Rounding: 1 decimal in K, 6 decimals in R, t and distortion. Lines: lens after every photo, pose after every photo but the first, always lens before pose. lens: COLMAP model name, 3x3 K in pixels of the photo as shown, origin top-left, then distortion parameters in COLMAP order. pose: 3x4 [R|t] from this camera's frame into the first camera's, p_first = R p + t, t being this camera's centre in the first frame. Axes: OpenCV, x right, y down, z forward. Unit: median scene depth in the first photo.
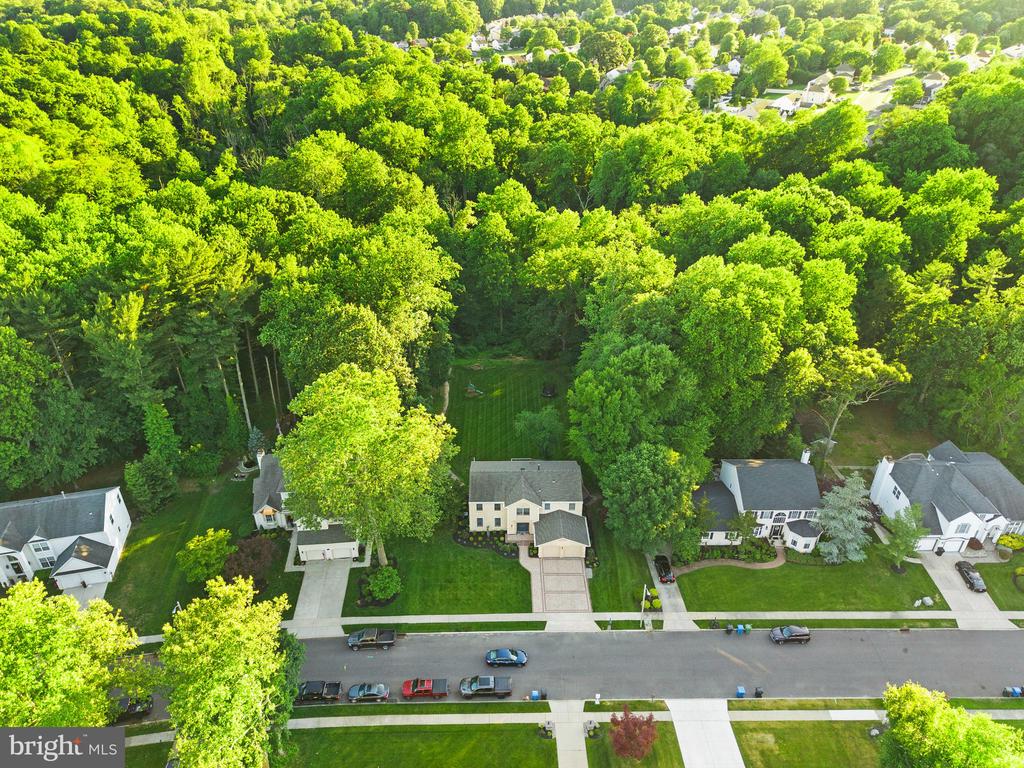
lens RADIAL K [[702.4, 0, 512.0], [0, 702.4, 384.0], [0, 0, 1]] dist [0.048891, -0.056731]
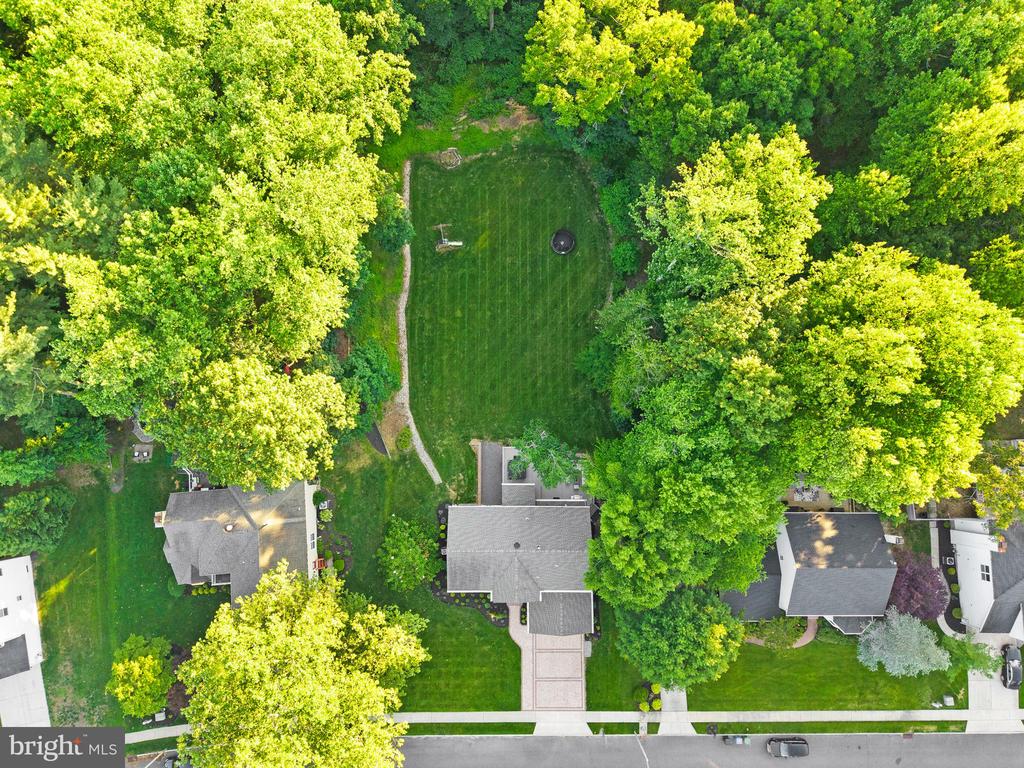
lens RADIAL K [[691.9, 0, 510.1], [0, 691.9, 385.7], [0, 0, 1]] dist [0.008664, 0.000578]
pose [[0.999644, 0.018074, 0.019626, -0.010096], [-0.026565, 0.606112, 0.794936, -0.589423], [0.002472, -0.795174, 0.606376, 0.705241]]
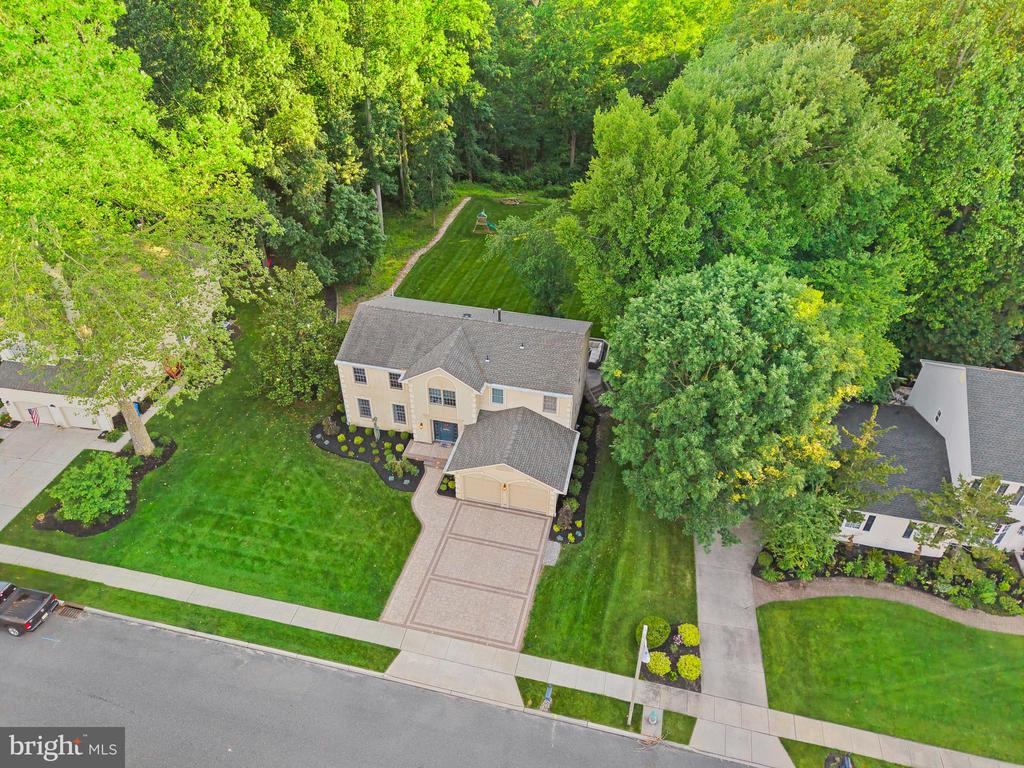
lens RADIAL K [[682.2, 0, 509.1], [0, 682.2, 395.5], [0, 0, 1]] dist [0.011535, -0.002955]
pose [[0.969246, 0.153132, -0.192645, 0.143505], [-0.134292, 0.985105, 0.107396, 0.125807], [0.206221, -0.078222, 0.975374, 0.568652]]
